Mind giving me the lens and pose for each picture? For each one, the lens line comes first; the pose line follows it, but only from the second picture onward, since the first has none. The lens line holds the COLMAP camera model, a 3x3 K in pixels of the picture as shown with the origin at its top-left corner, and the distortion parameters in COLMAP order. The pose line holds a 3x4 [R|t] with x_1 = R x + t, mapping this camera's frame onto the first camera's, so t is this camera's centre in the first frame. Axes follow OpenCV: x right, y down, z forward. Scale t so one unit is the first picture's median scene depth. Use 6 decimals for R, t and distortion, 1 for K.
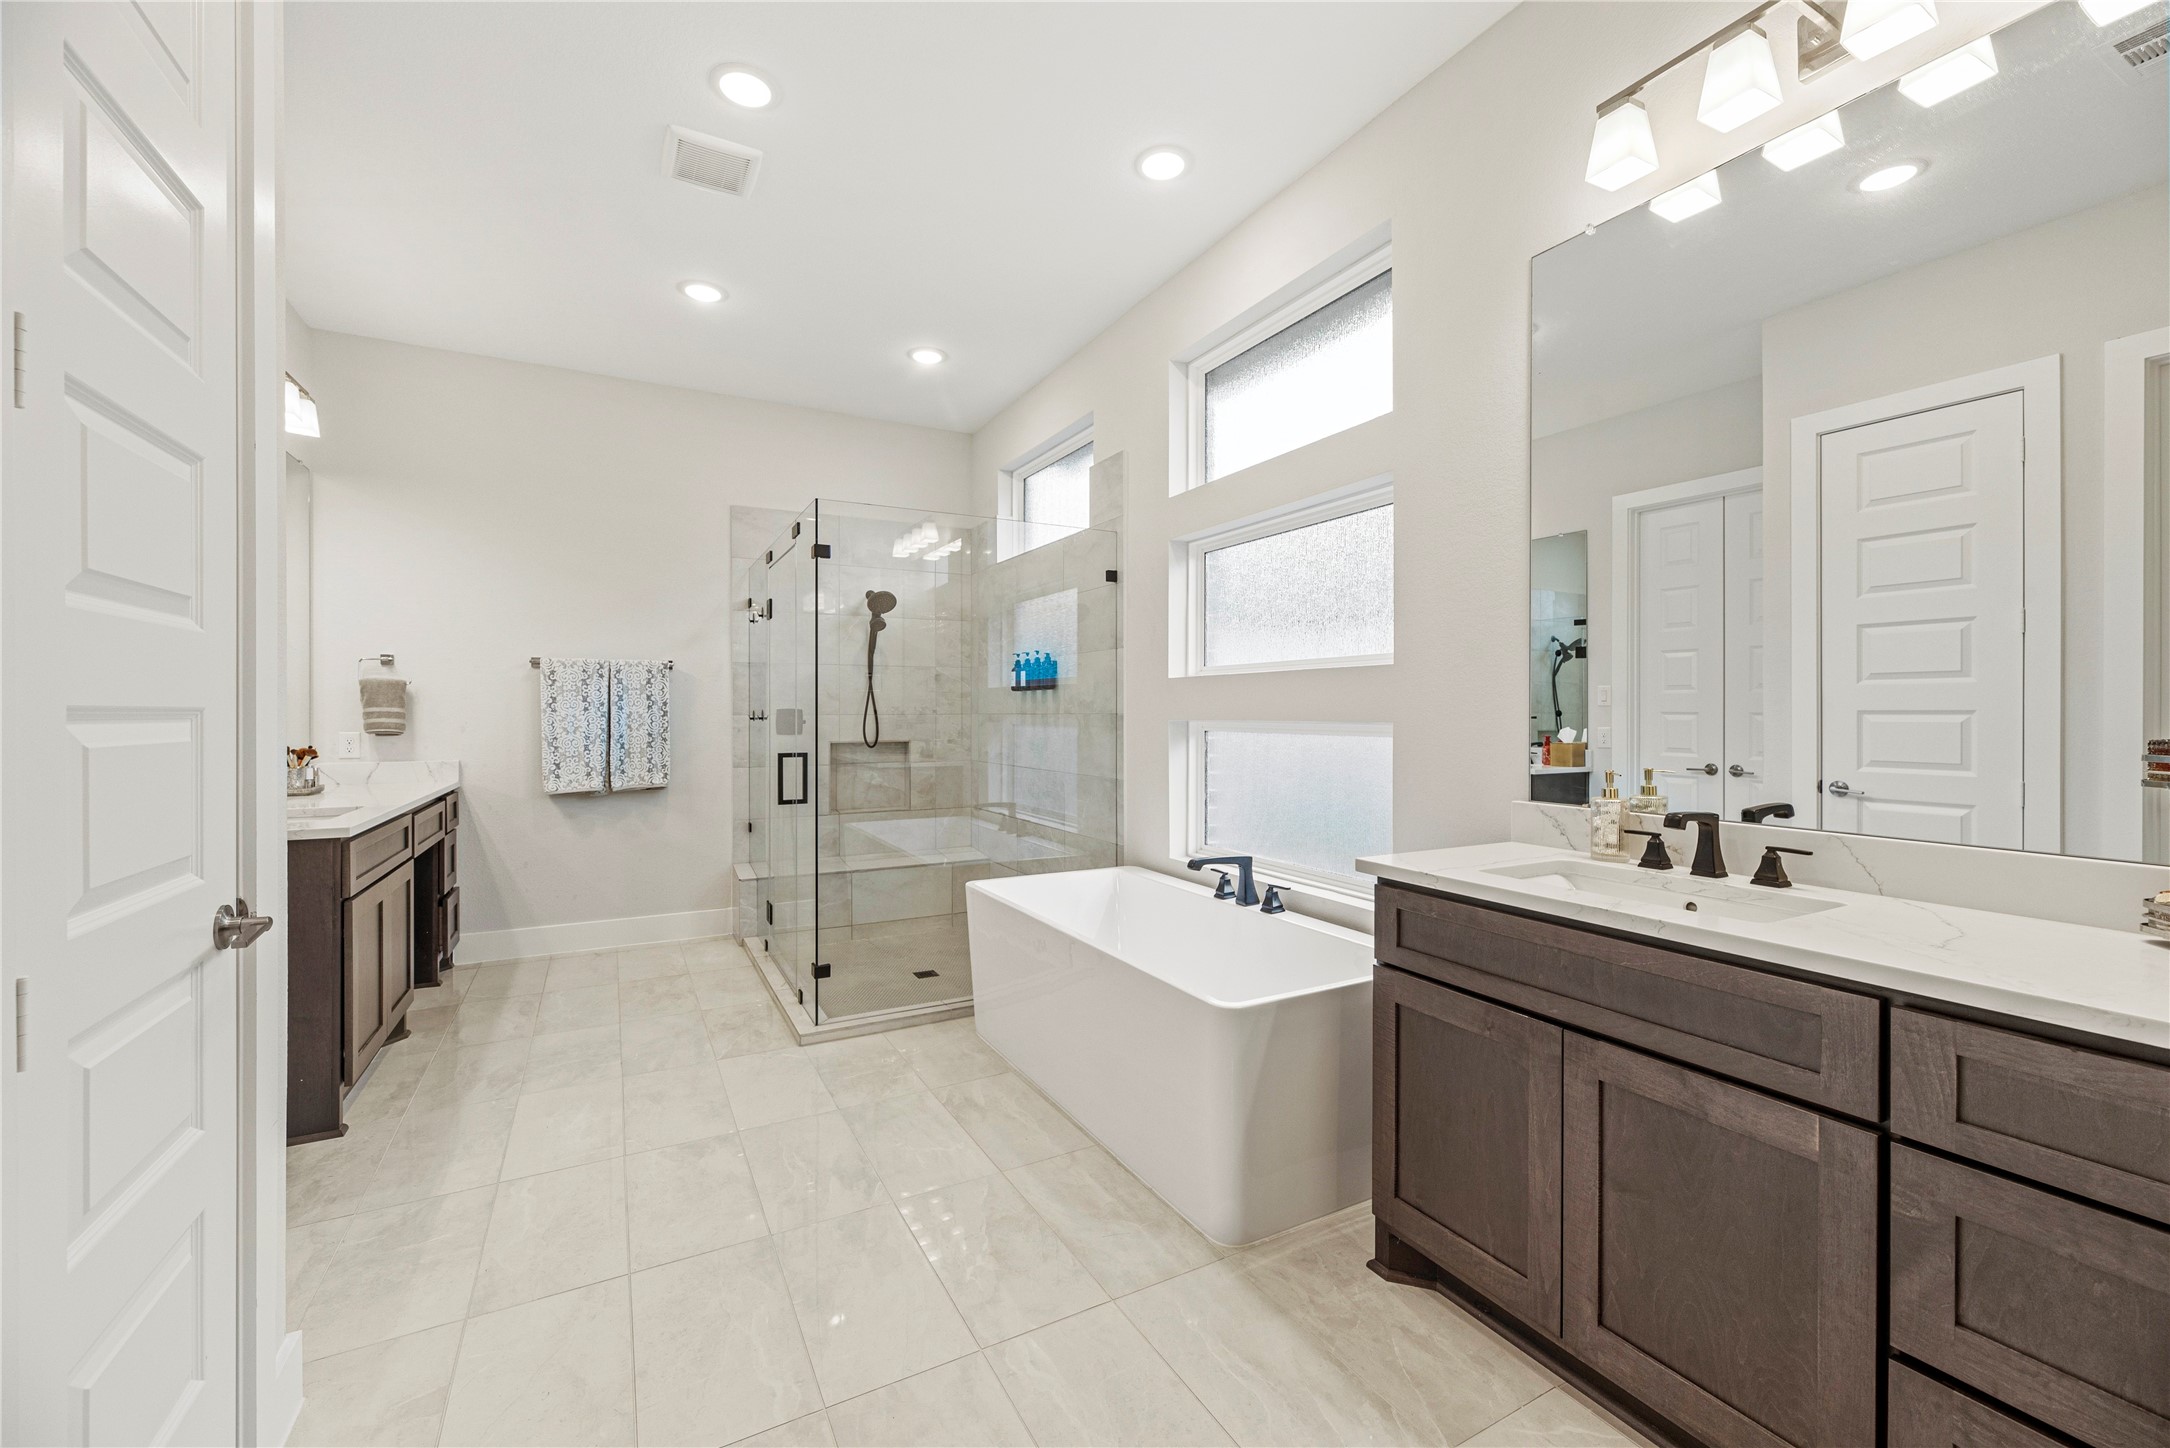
lens RADIAL K [[871.5, 0, 1096.0], [0, 871.5, 714.4], [0, 0, 1]] dist [-0.001280, 0.000107]
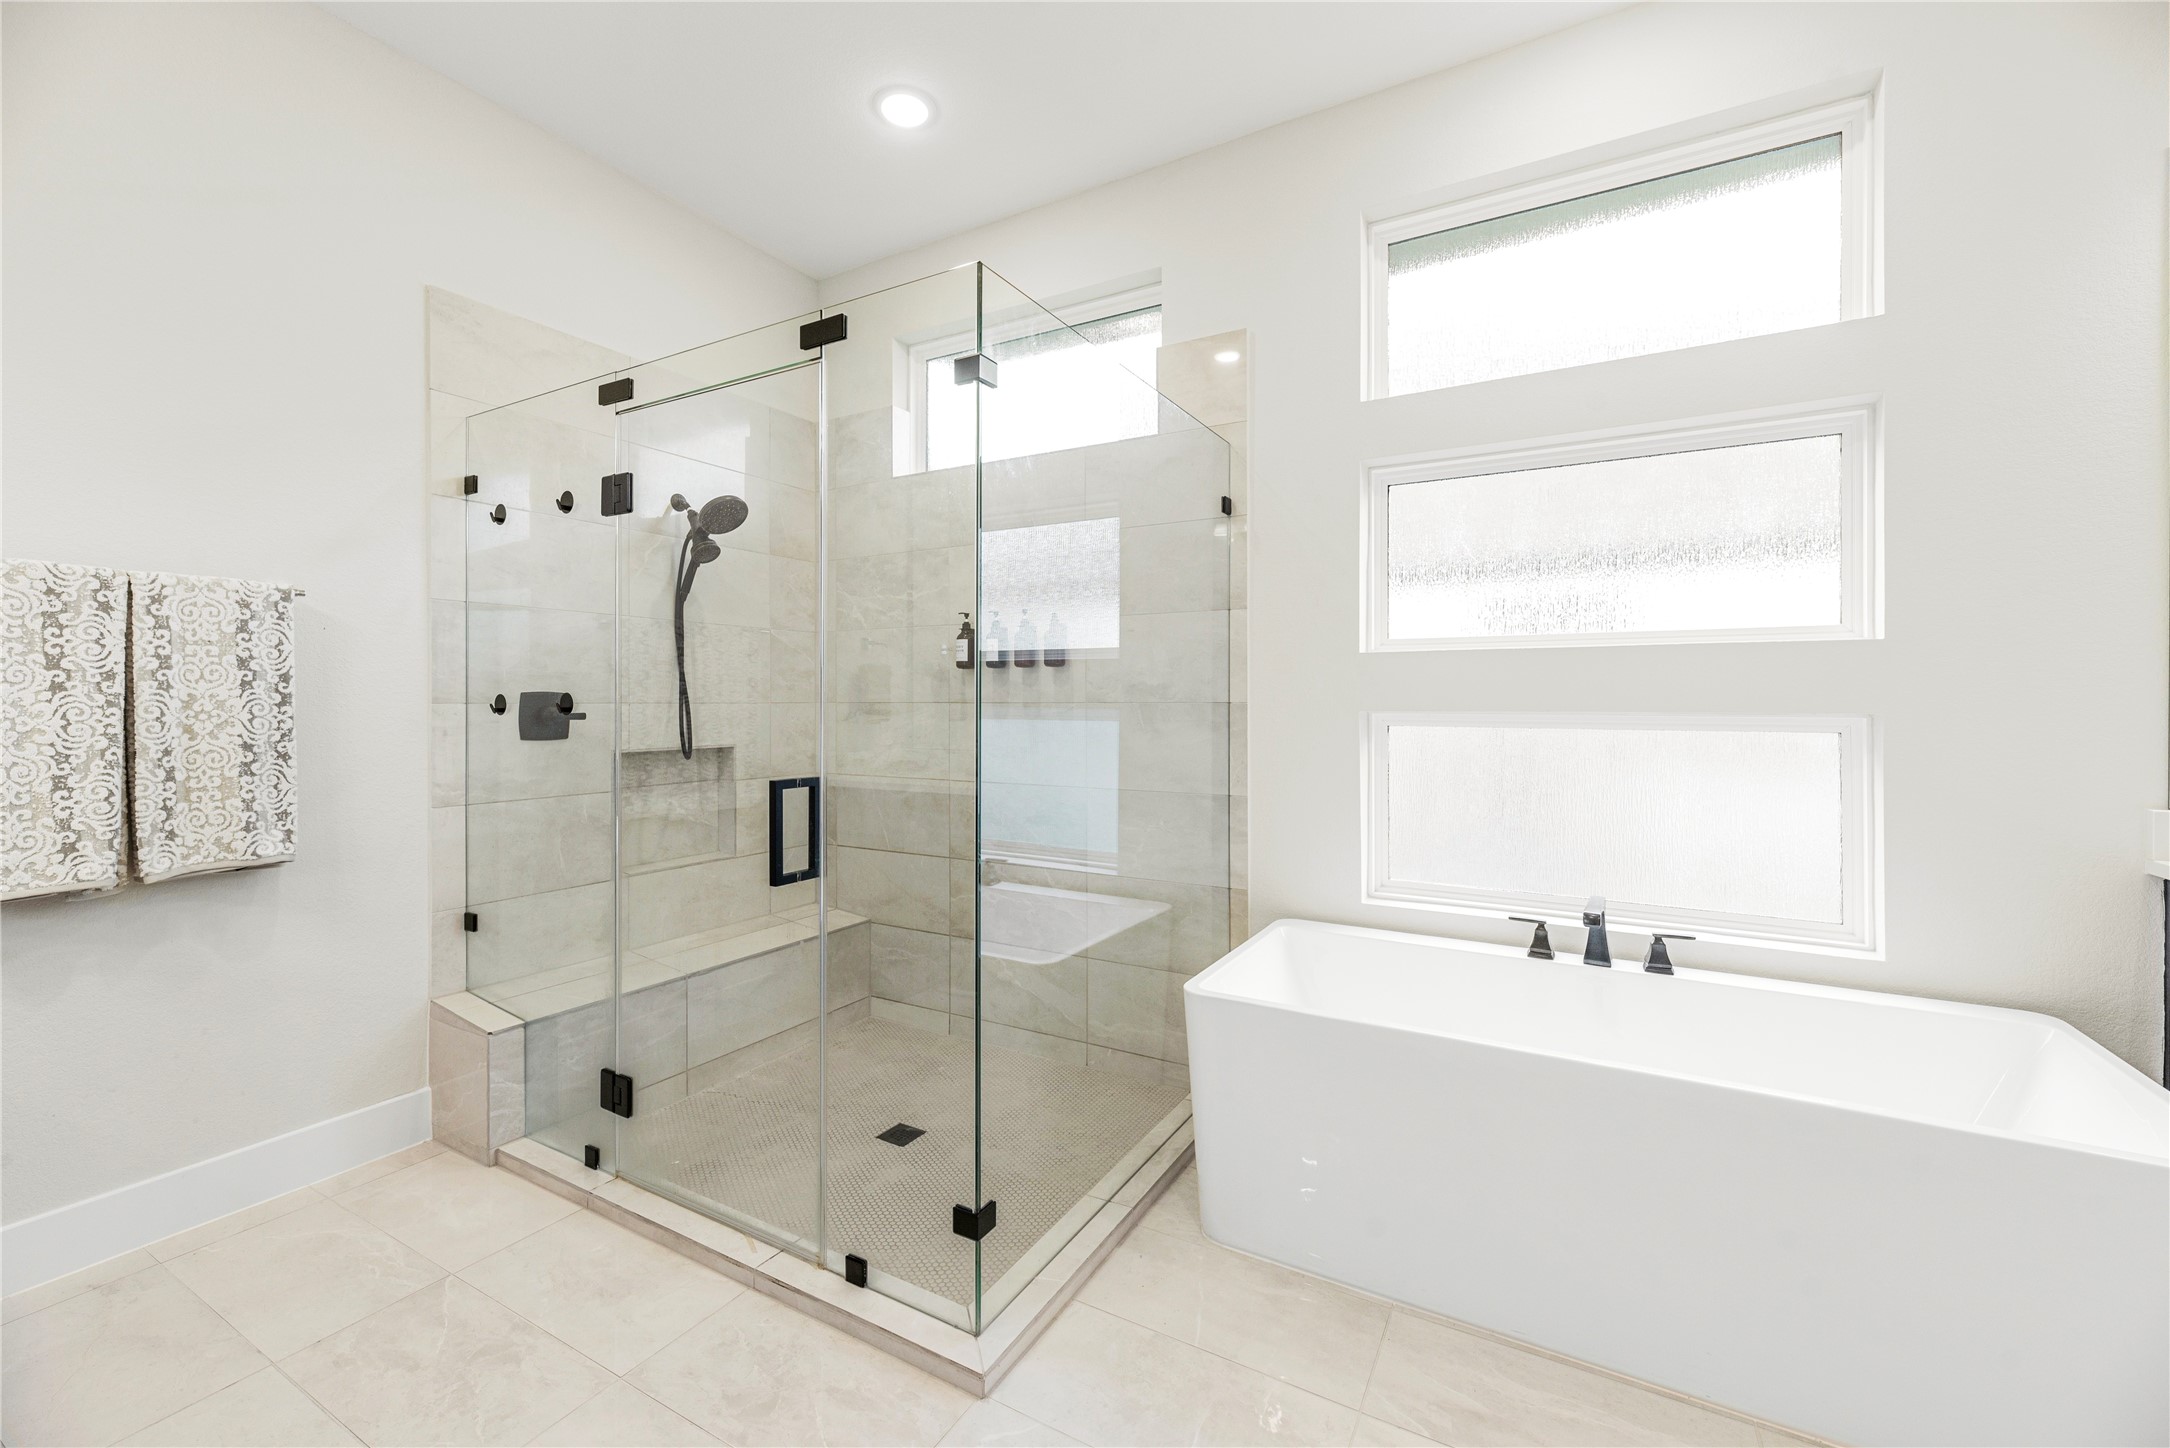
lens RADIAL K [[871.5, 0, 1085.8], [0, 871.5, 708.8], [0, 0, 1]] dist [-0.001280, 0.000107]
pose [[0.852560, -0.000295, 0.522628, -0.387519], [-0.001642, 0.999993, 0.003244, 0.001840], [-0.522626, -0.003624, 0.852554, 0.406696]]
